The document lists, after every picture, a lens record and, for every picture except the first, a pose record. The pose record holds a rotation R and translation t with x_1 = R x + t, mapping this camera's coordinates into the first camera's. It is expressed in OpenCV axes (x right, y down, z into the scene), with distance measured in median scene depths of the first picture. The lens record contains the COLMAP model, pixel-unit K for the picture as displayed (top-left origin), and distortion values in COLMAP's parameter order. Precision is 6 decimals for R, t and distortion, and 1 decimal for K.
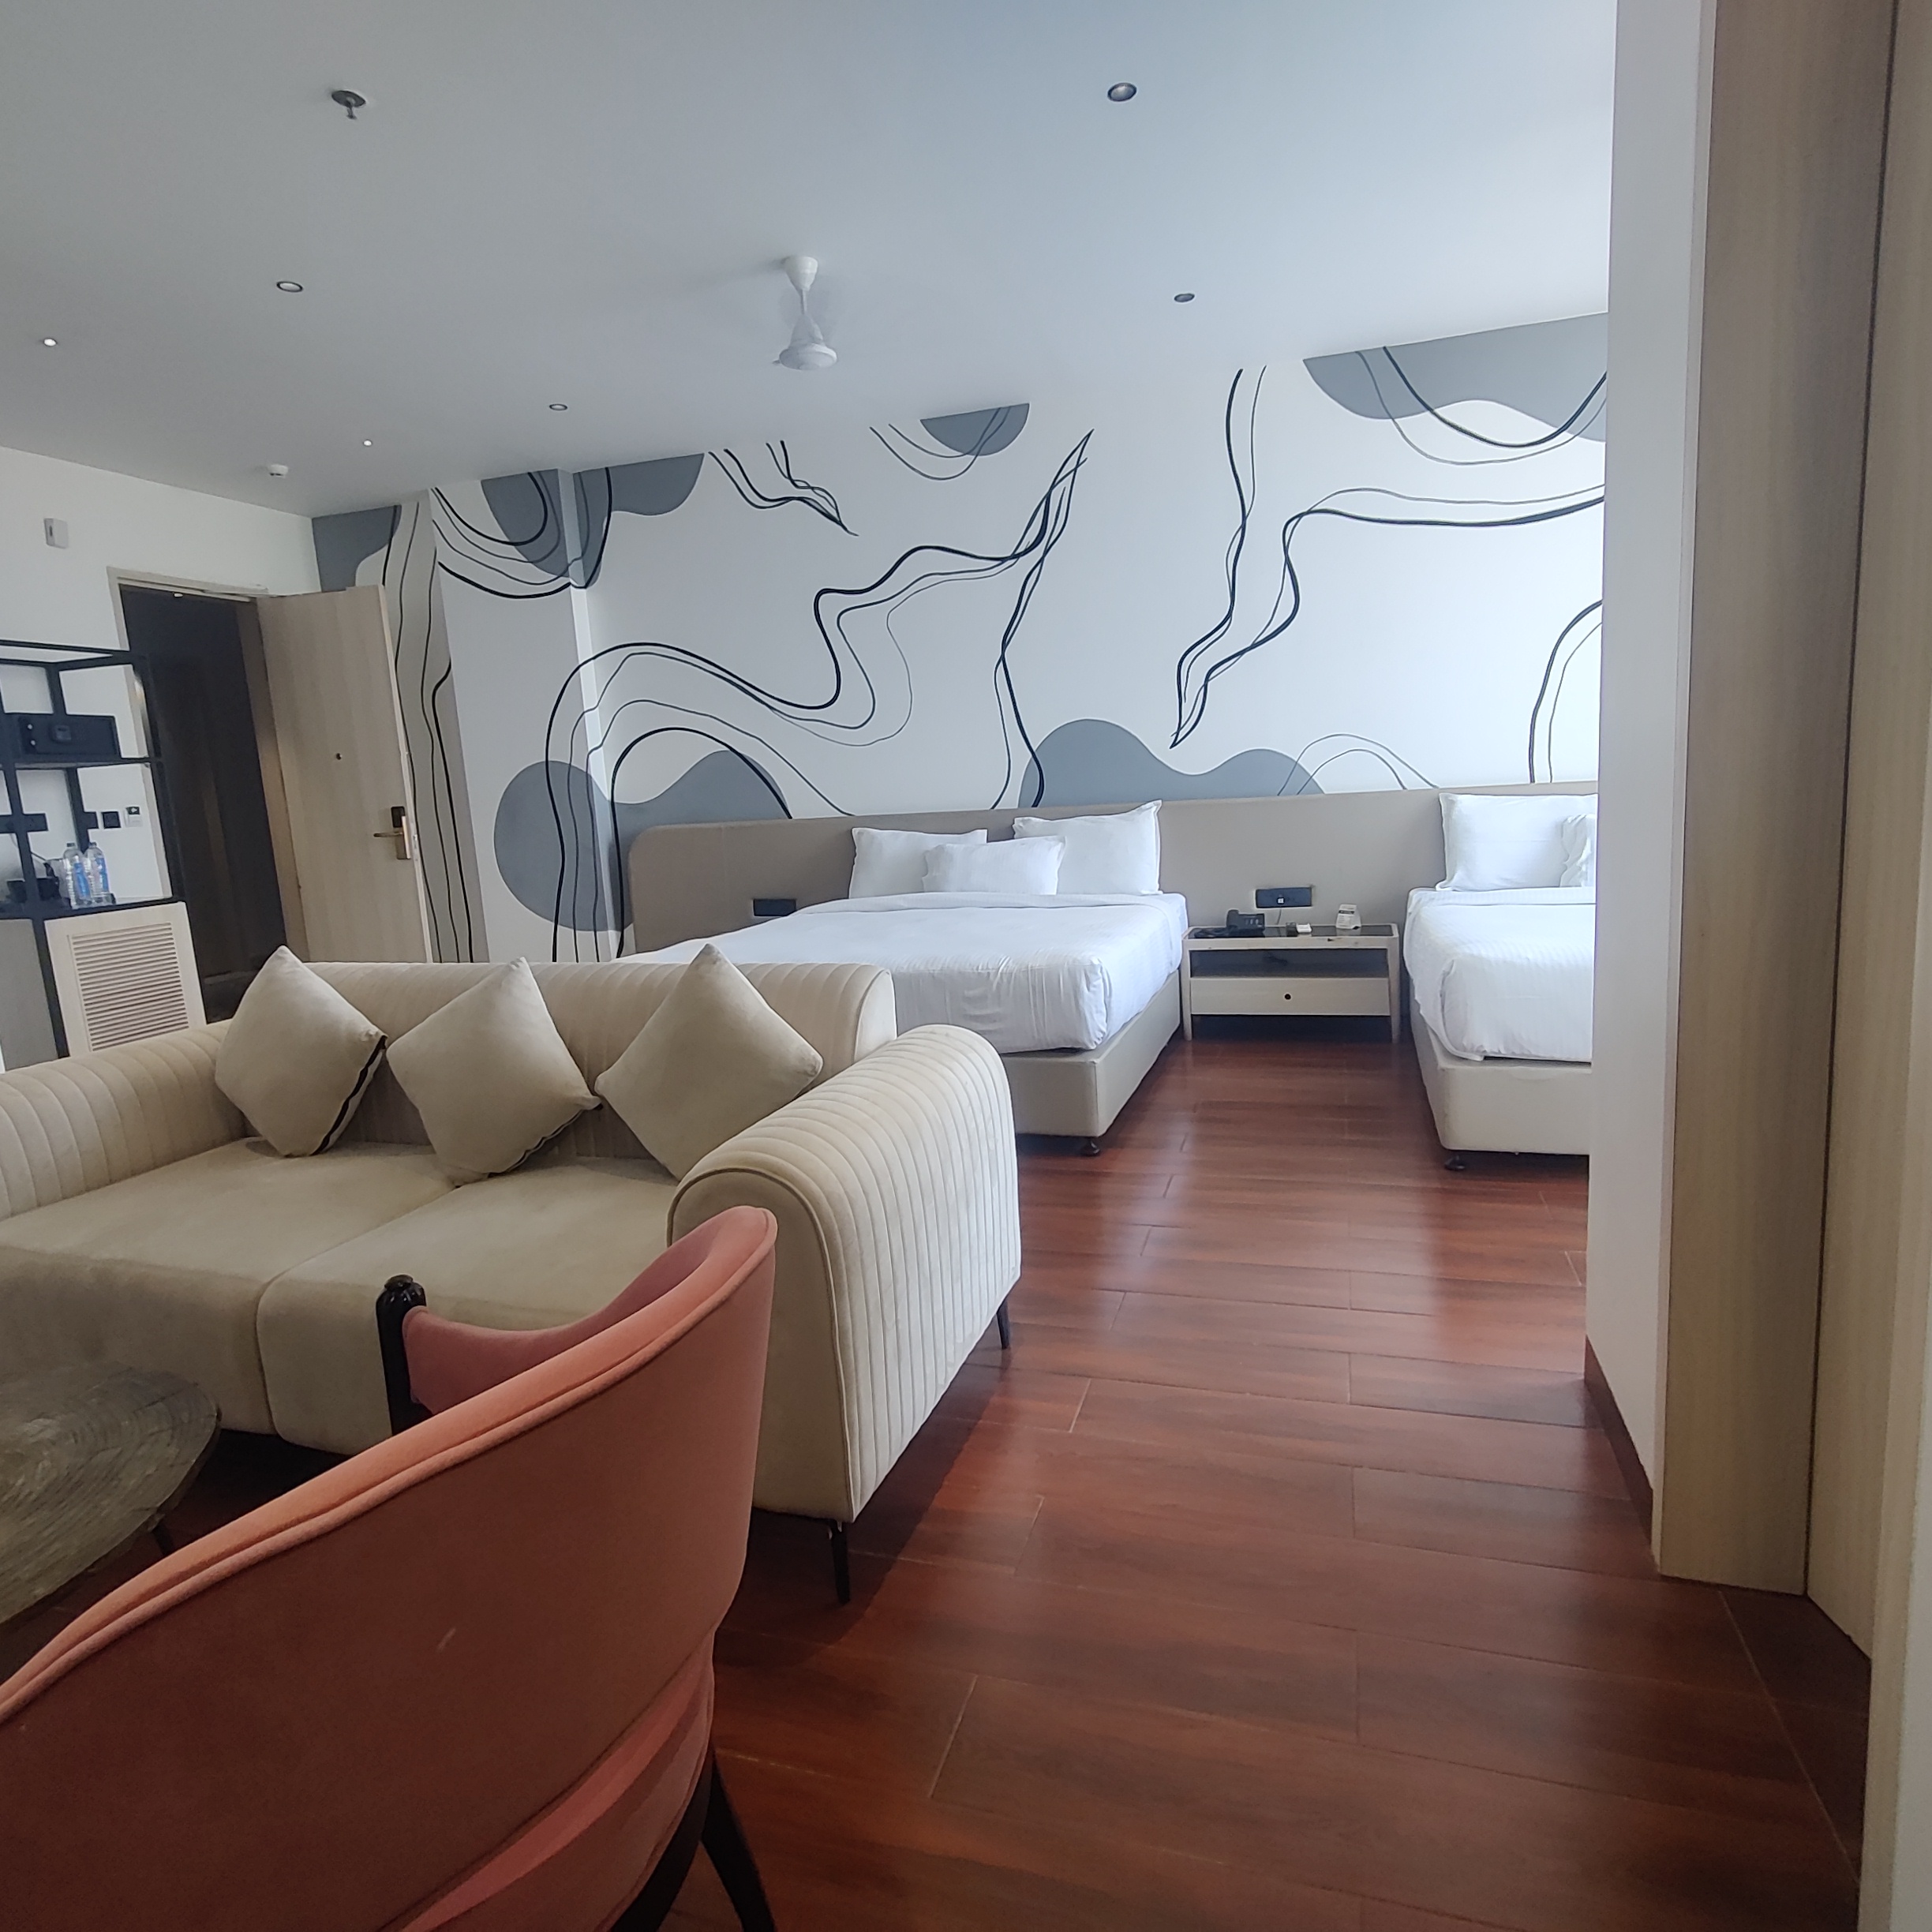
lens RADIAL K [[1154.7, 0, 977.5], [0, 1154.7, 951.4], [0, 0, 1]] dist [0.004734, 0.003087]
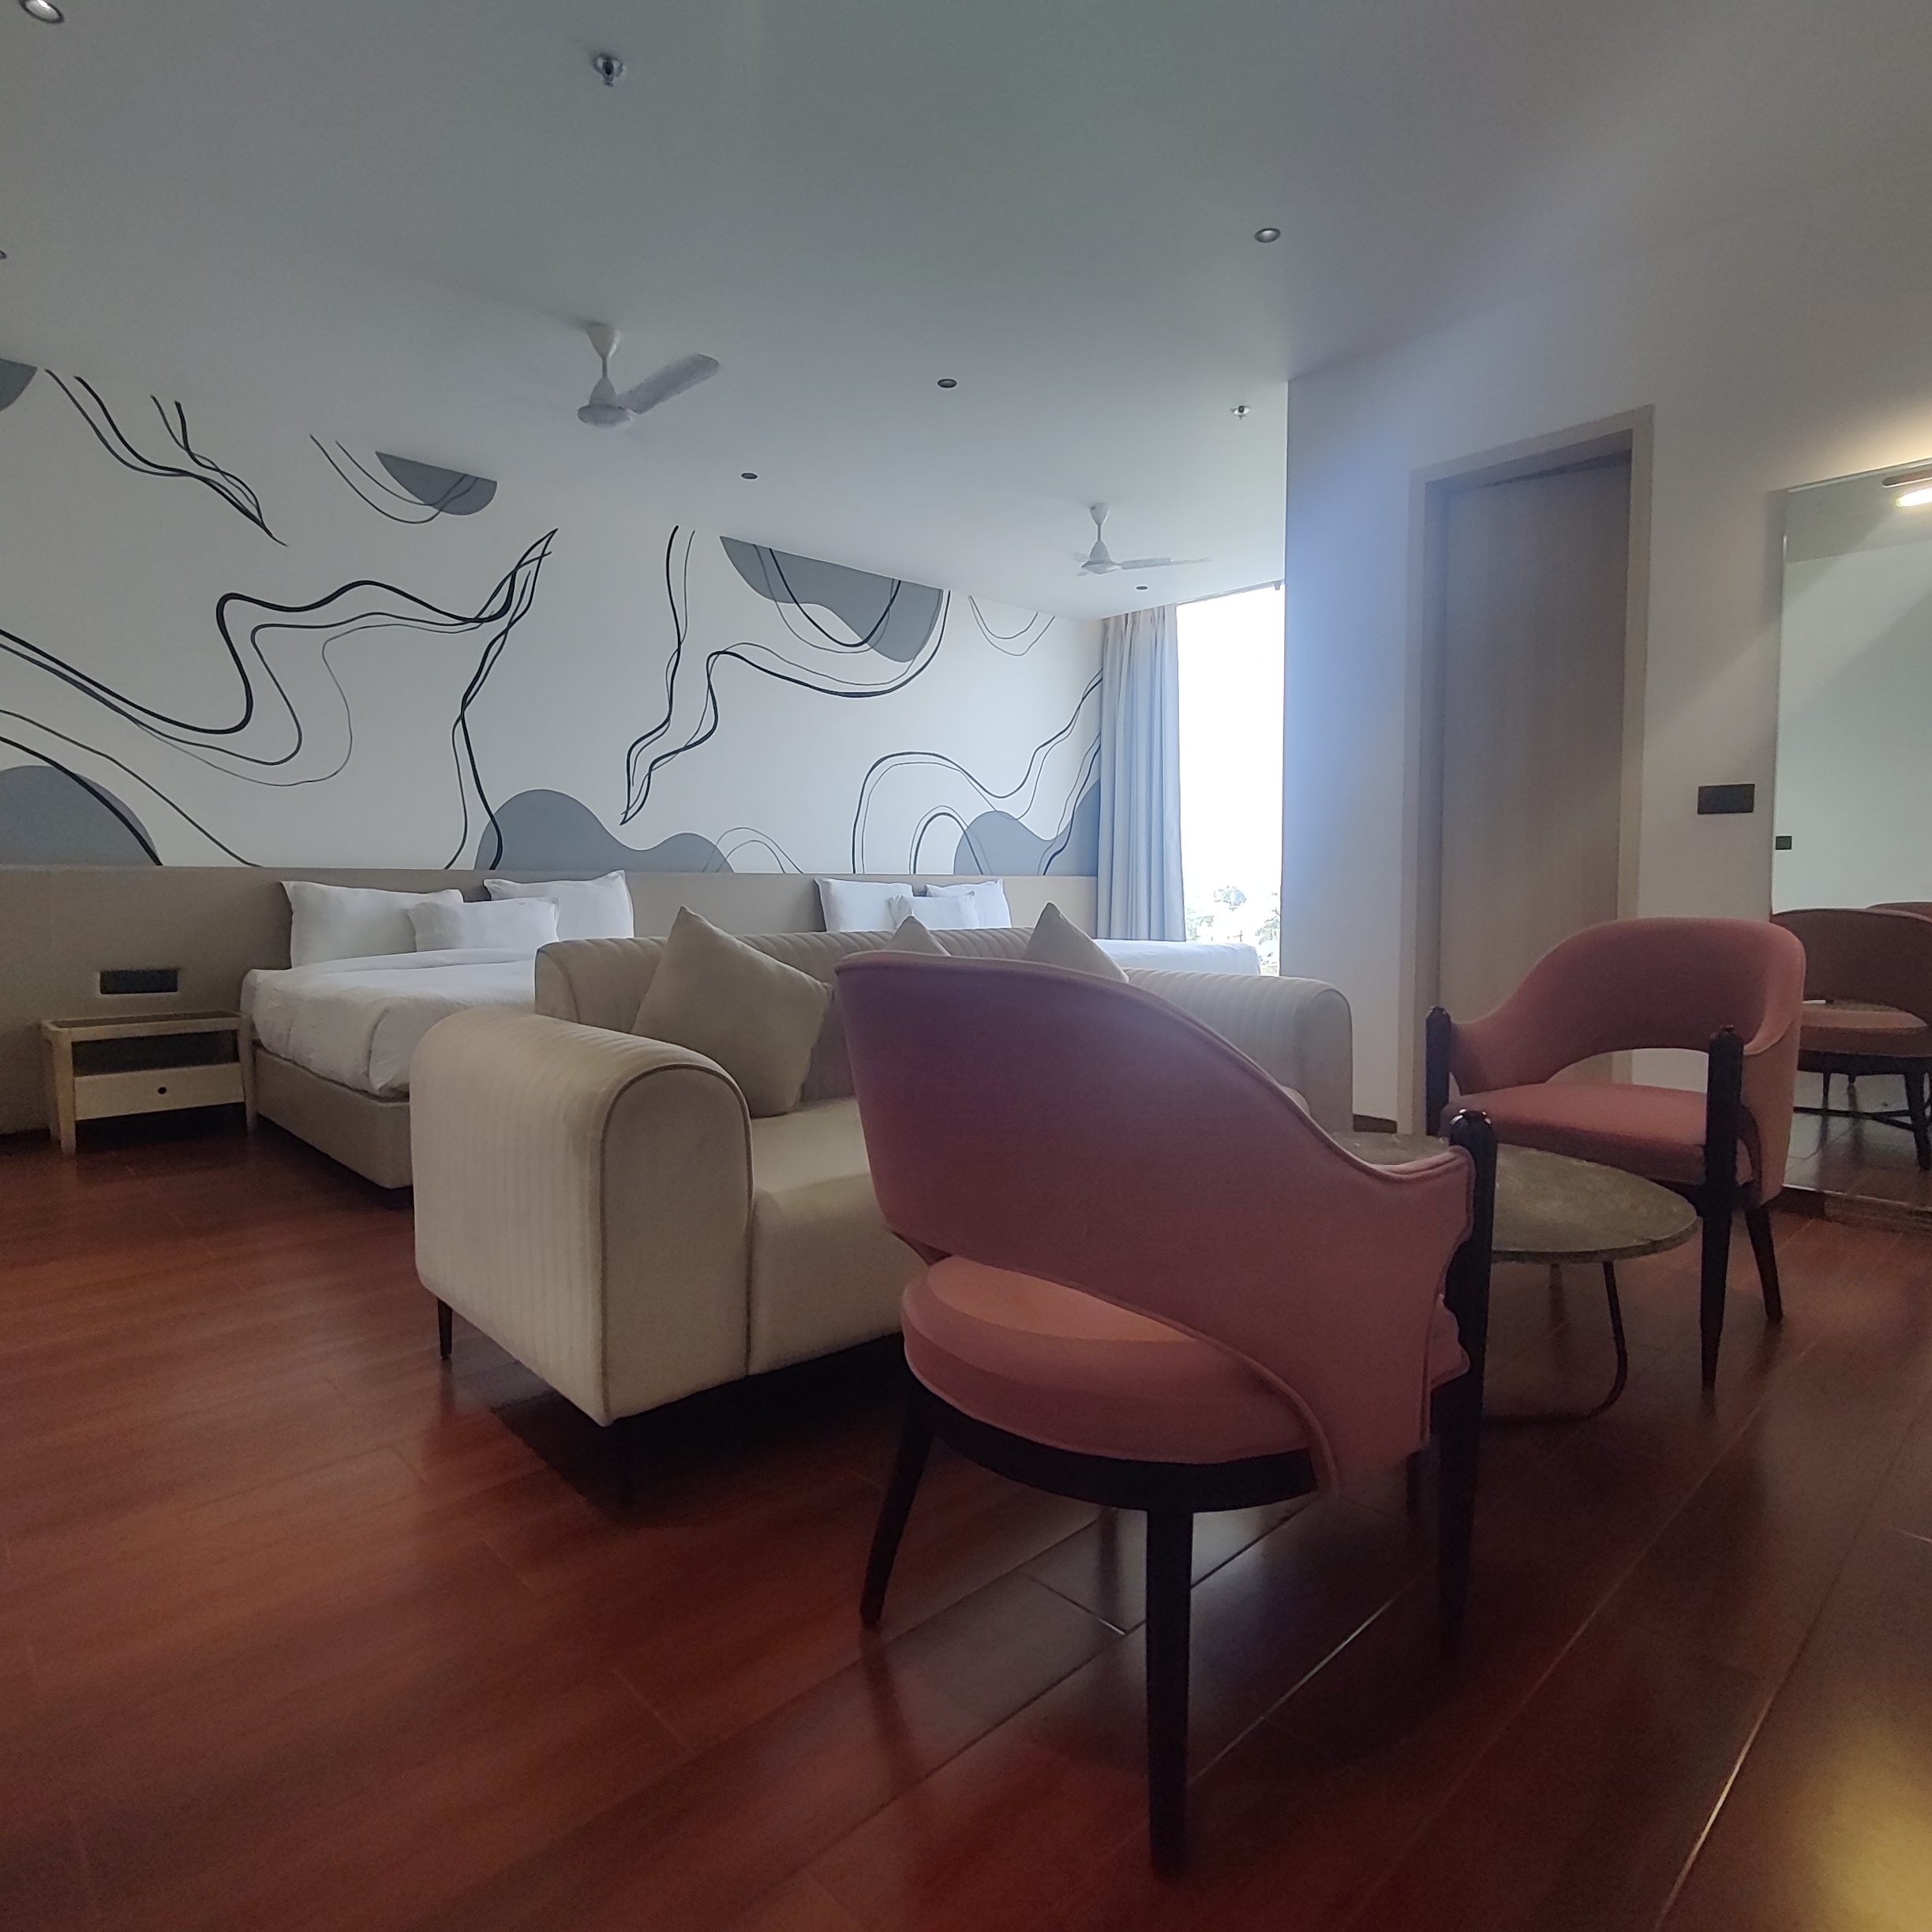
lens RADIAL K [[1154.7, 0, 977.5], [0, 1154.7, 951.4], [0, 0, 1]] dist [0.004734, 0.003087]
pose [[0.477986, 0.008285, 0.878329, -0.640666], [0.104882, 0.992263, -0.066436, 0.055245], [-0.872083, 0.123876, 0.473419, 0.182800]]
